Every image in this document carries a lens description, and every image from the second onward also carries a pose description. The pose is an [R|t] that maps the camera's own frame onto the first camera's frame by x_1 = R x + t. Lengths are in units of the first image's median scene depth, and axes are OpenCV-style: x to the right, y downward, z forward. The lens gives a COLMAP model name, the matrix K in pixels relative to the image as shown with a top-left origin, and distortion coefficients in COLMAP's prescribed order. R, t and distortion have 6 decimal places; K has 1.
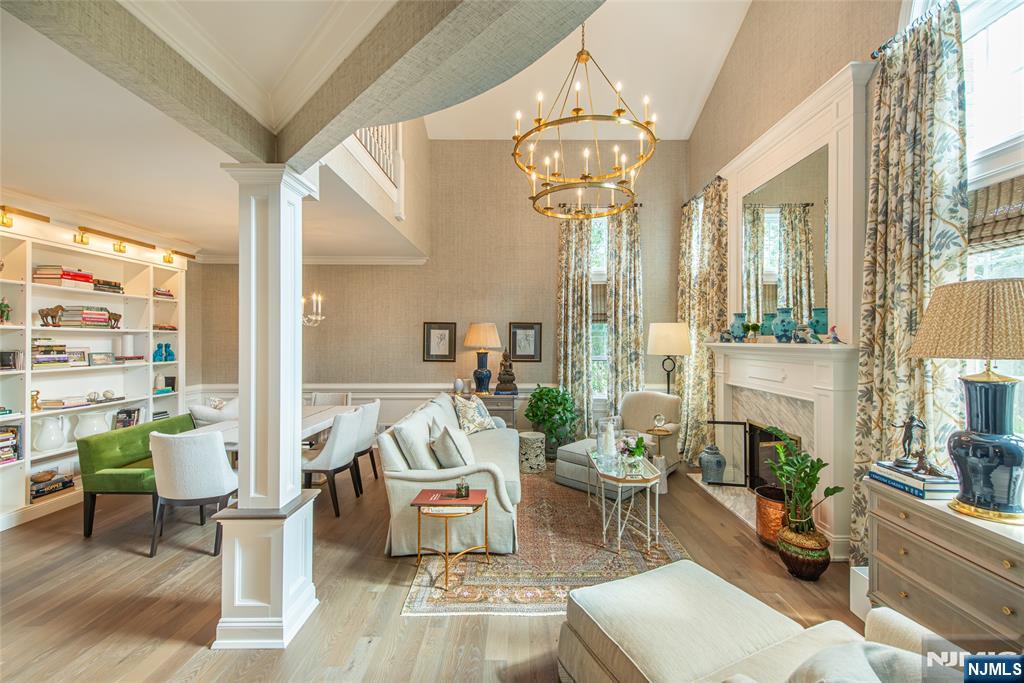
lens RADIAL K [[426.2, 0, 512.2], [0, 426.2, 336.6], [0, 0, 1]] dist [0.000385, -0.000464]
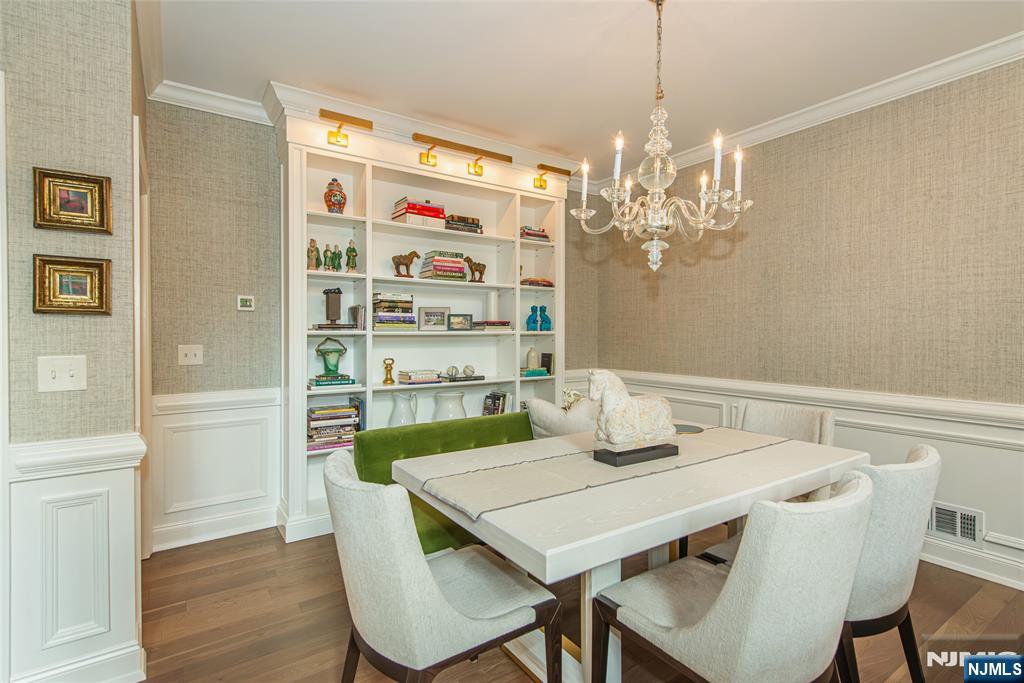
lens RADIAL K [[482.8, 0, 517.8], [0, 482.8, 337.6], [0, 0, 1]] dist [0.012745, 0.000480]
pose [[0.580332, 0.010736, -0.814309, -0.179982], [0.004575, 0.999854, 0.016444, 0.054688], [0.814367, -0.013269, 0.580198, 0.496009]]
